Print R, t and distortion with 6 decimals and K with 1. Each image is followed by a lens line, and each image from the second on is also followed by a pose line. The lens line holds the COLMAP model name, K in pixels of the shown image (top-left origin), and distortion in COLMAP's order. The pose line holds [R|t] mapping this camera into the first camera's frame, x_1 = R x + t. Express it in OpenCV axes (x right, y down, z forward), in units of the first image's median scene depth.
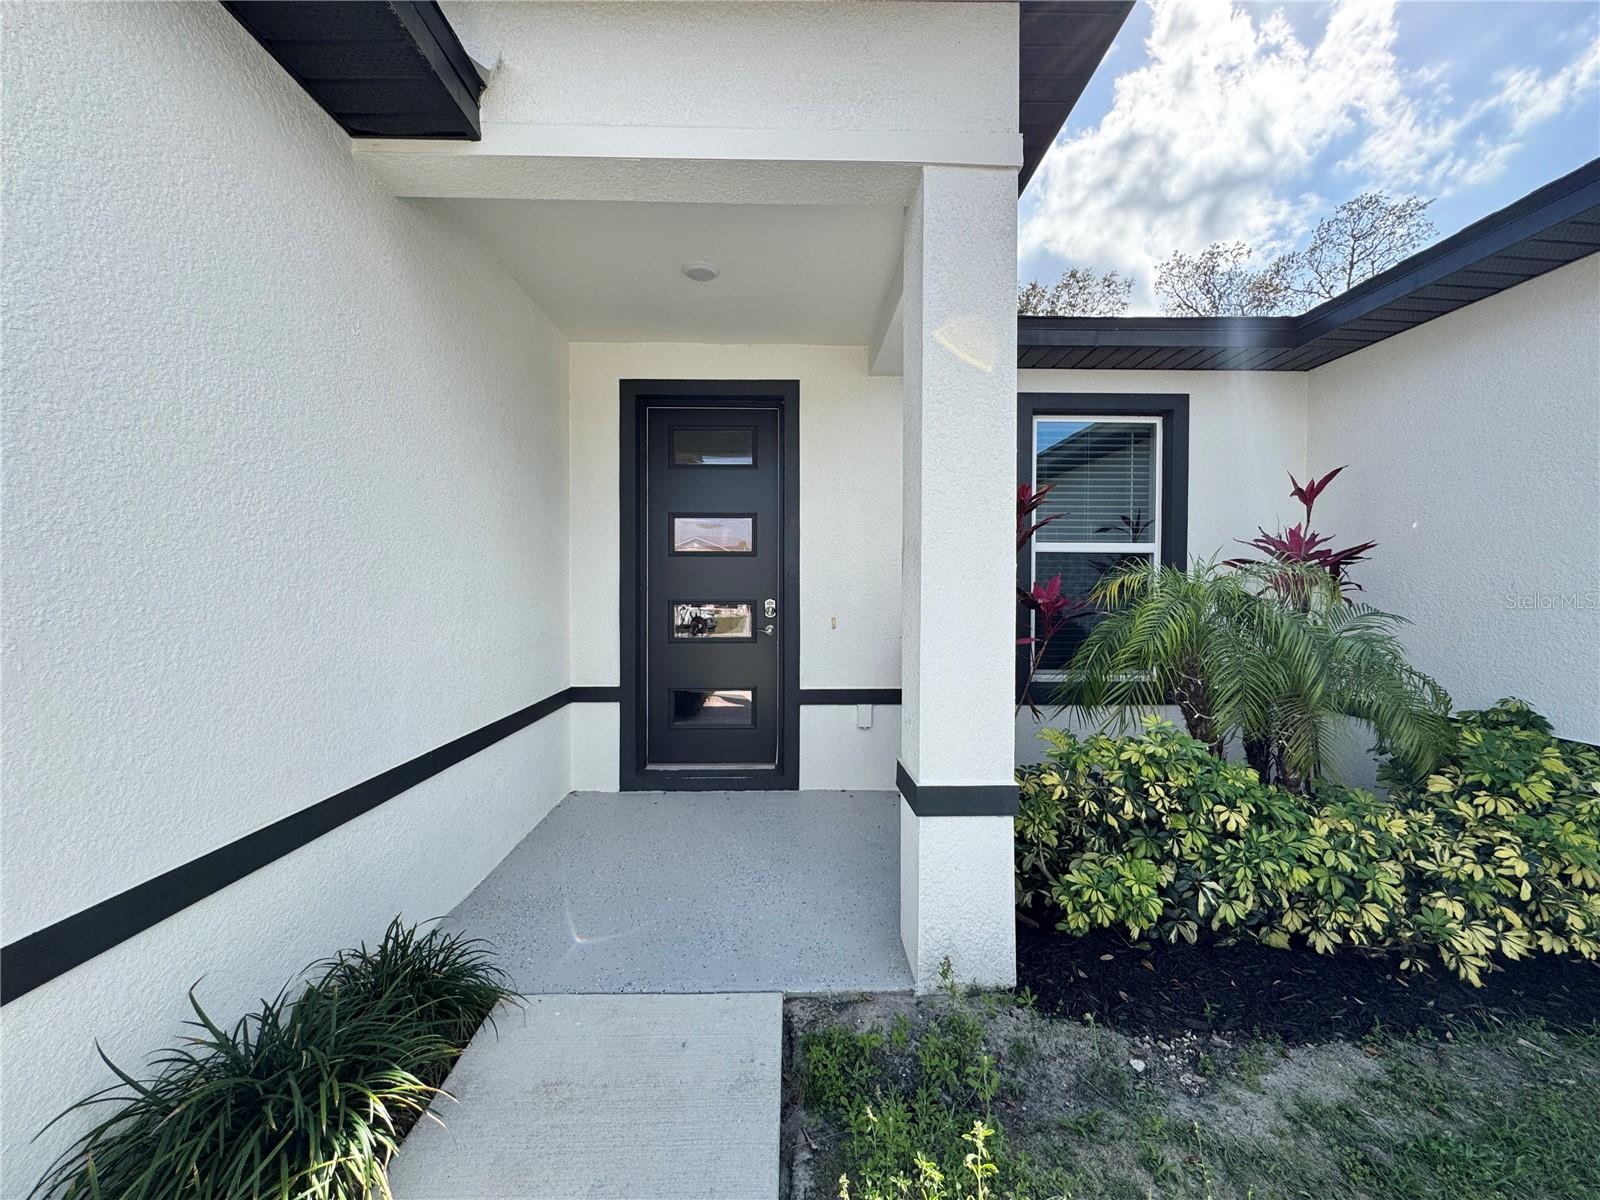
lens RADIAL K [[642.5, 0, 799.5], [0, 642.5, 600.3], [0, 0, 1]] dist [-0.003918, 0.000758]
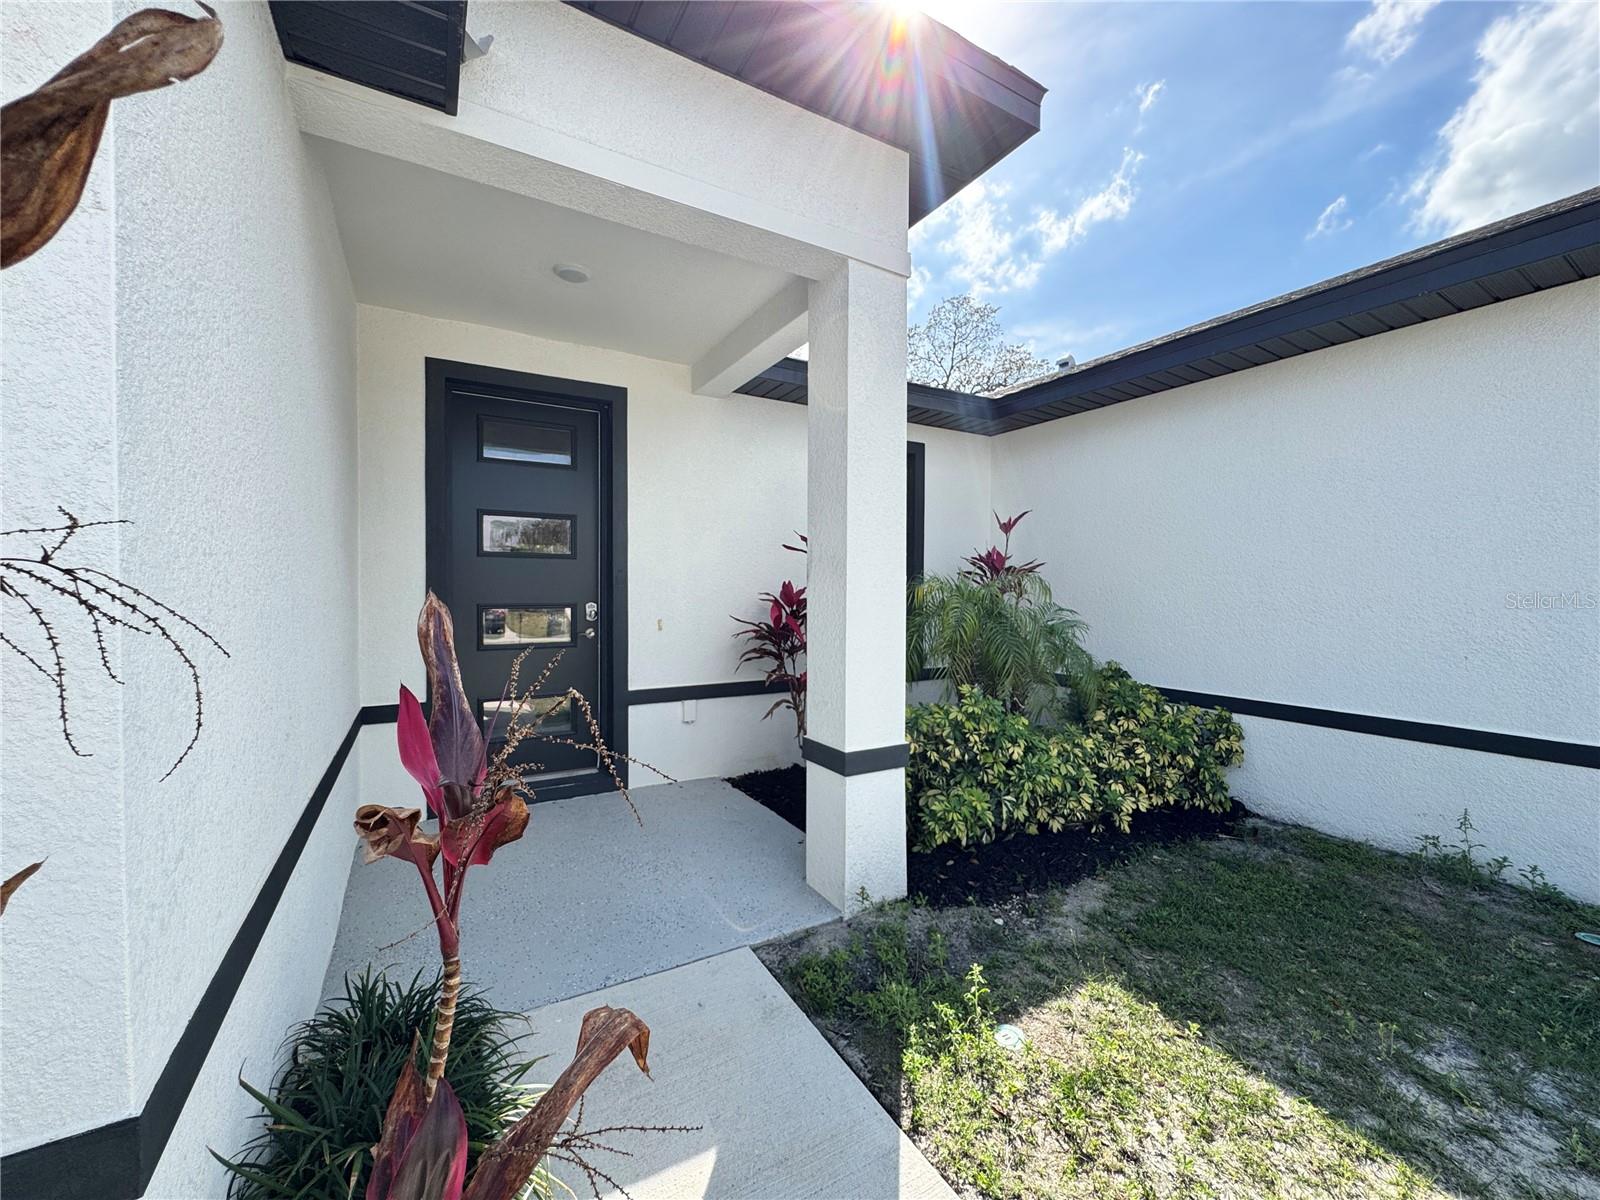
lens RADIAL K [[642.5, 0, 799.5], [0, 642.5, 600.3], [0, 0, 1]] dist [-0.003918, 0.000758]
pose [[0.876413, -0.005548, 0.481529, -0.474774], [0.005380, 0.999984, 0.001728, -0.010419], [-0.481531, 0.001076, 0.876429, -0.052956]]
